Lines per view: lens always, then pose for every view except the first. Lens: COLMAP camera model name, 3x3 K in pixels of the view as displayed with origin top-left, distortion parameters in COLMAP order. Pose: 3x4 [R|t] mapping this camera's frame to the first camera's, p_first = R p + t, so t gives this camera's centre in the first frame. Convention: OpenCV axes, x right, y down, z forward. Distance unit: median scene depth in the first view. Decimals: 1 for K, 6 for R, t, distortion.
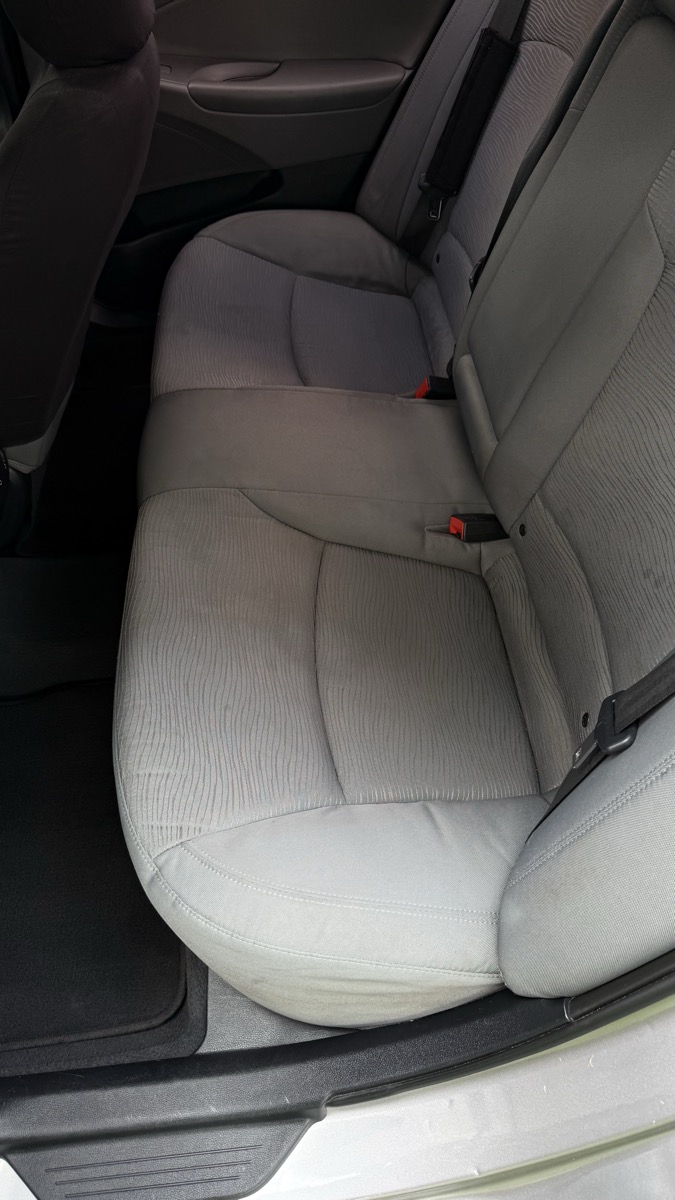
lens RADIAL K [[840.8, 0, 337.5], [0, 840.8, 600.0], [0, 0, 1]] dist [0.018829, 0.001166]
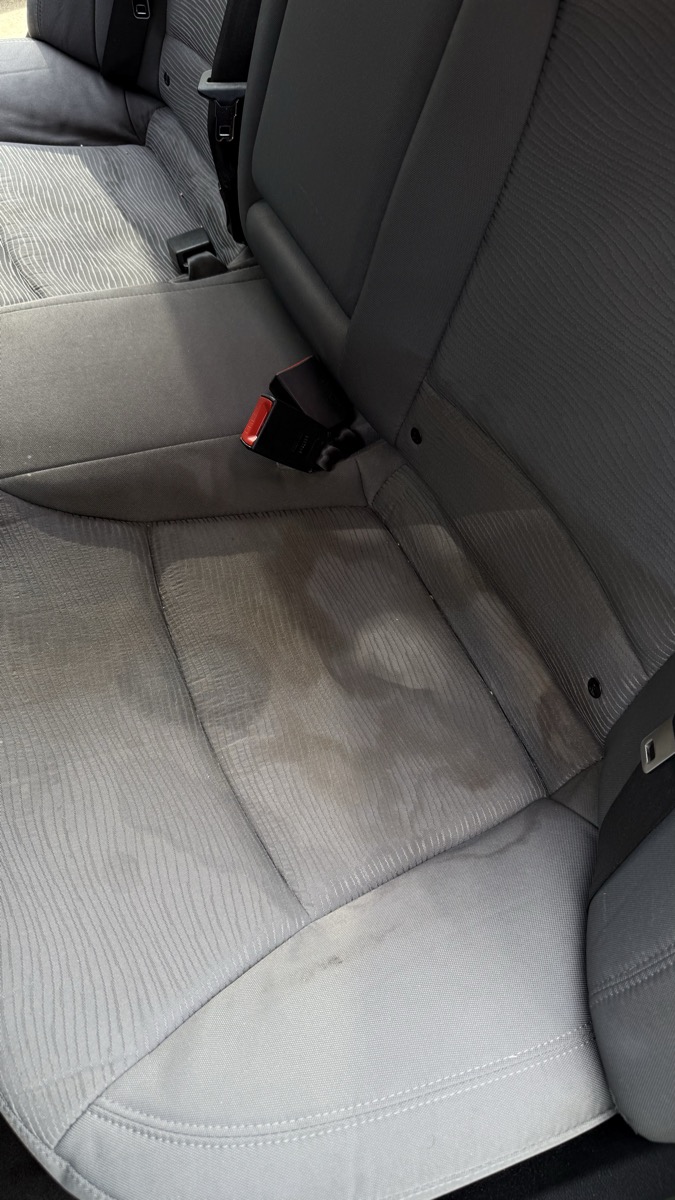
lens RADIAL K [[840.8, 0, 337.5], [0, 840.8, 600.0], [0, 0, 1]] dist [0.018829, 0.001166]
pose [[0.938253, -0.298335, 0.175150, -0.011433], [0.269684, 0.947854, 0.169835, -0.105890], [-0.216684, -0.112114, 0.969783, 0.358631]]
